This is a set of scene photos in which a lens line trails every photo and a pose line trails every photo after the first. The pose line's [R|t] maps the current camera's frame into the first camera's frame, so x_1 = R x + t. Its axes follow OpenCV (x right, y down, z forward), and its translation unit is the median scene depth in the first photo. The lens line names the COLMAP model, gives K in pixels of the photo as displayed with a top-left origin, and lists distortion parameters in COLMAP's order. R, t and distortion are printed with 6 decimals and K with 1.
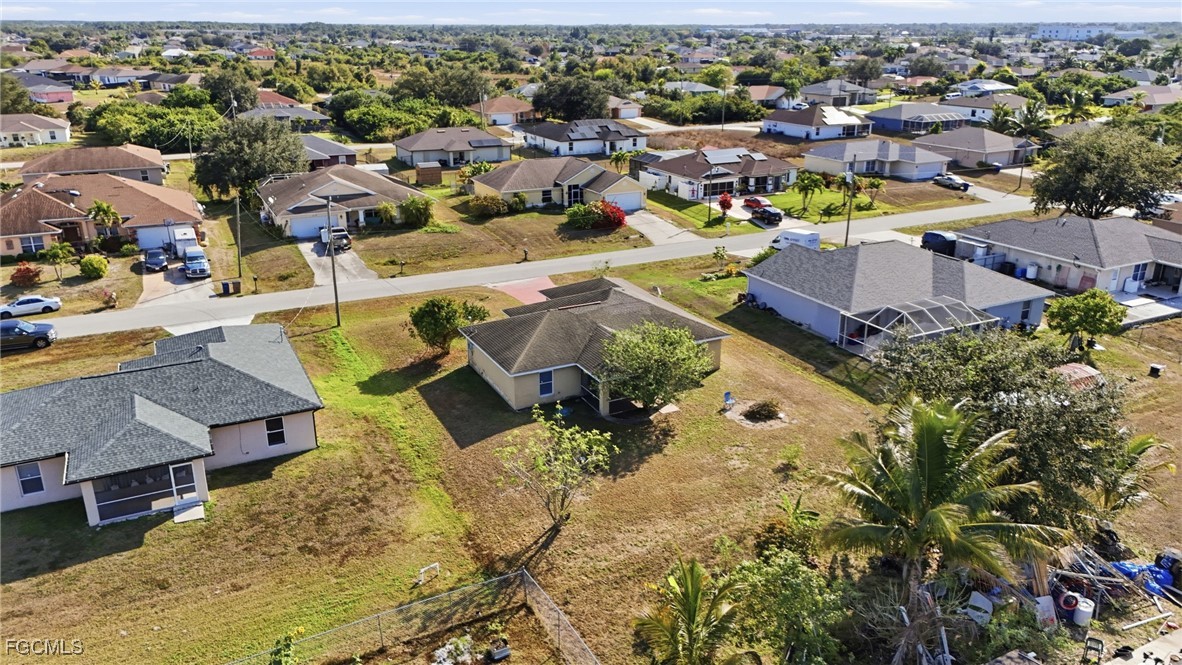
lens RADIAL K [[862.2, 0, 591.0], [0, 862.2, 332.5], [0, 0, 1]] dist [0.077134, -0.086167]
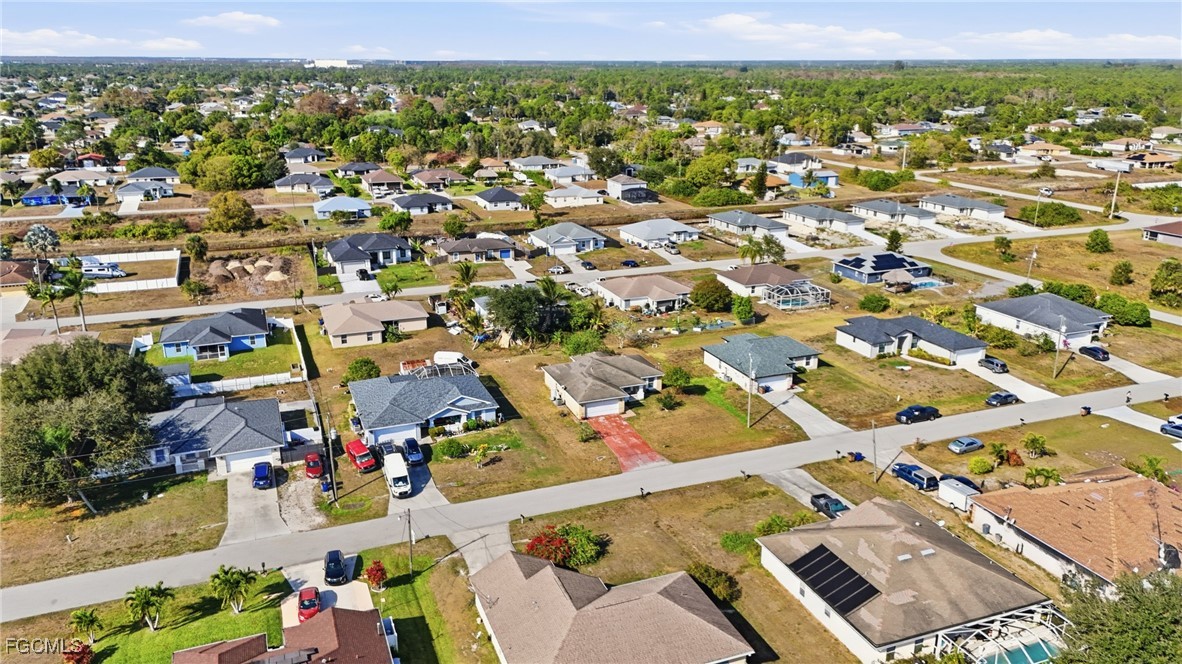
lens RADIAL K [[862.2, 0, 591.0], [0, 862.2, 332.0], [0, 0, 1]] dist [0.077134, -0.086167]
pose [[-0.995665, -0.036629, 0.085500, -0.075861], [0.022006, 0.800344, 0.599137, -0.814969], [-0.090376, 0.598421, -0.796068, 1.572759]]
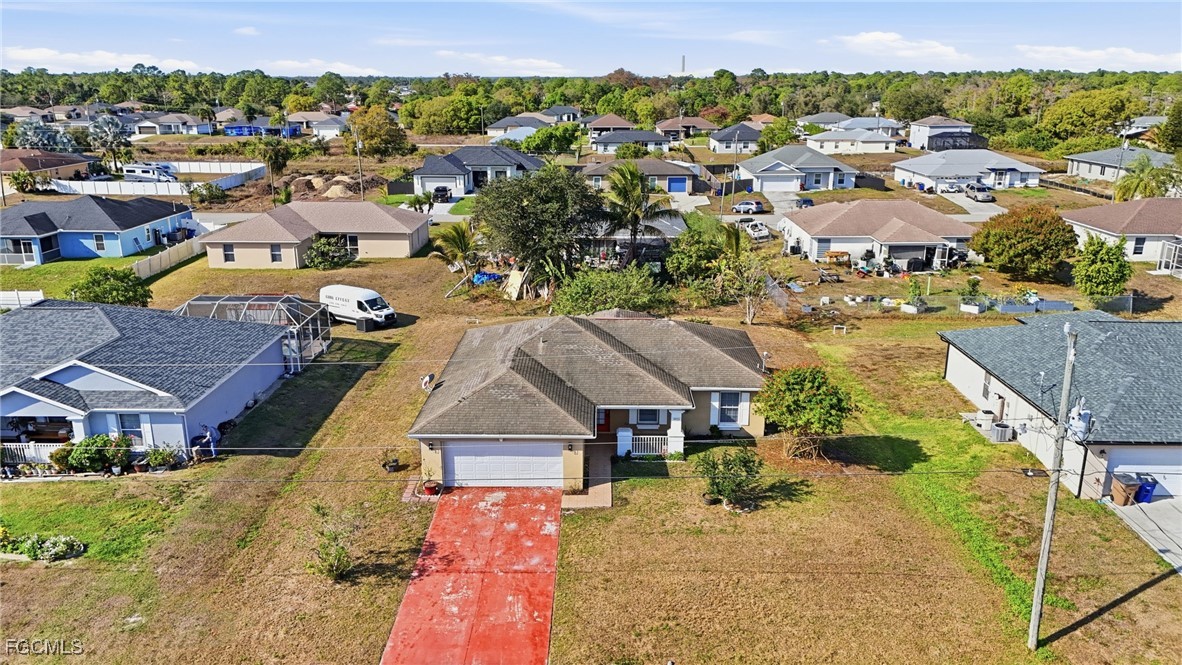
lens RADIAL K [[862.2, 0, 591.0], [0, 862.2, 332.5], [0, 0, 1]] dist [0.077134, -0.086167]
pose [[-0.884137, -0.136735, 0.446773, -0.178506], [0.150519, 0.821885, 0.549407, -0.265268], [-0.442319, 0.552999, -0.706078, 0.906920]]
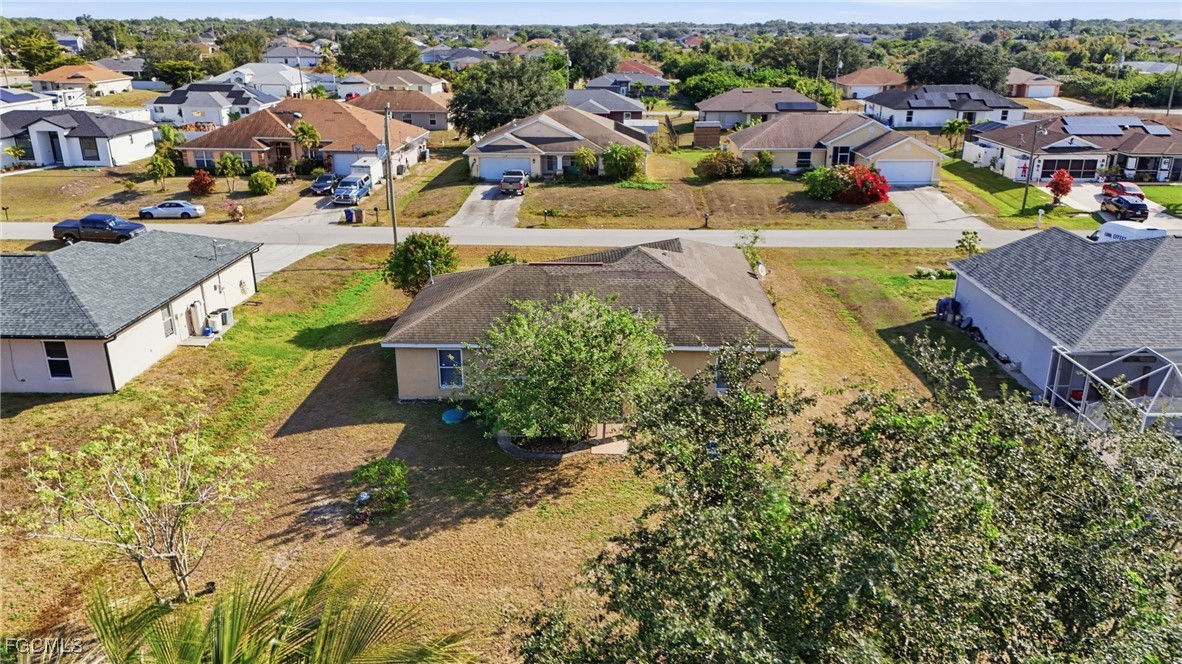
lens RADIAL K [[862.2, 0, 591.0], [0, 862.2, 332.0], [0, 0, 1]] dist [0.077134, -0.086167]
pose [[0.878067, 0.157483, -0.451882, 0.177025], [-0.158026, 0.986748, 0.036820, -0.004425], [0.451692, 0.039078, 0.891318, 0.254254]]
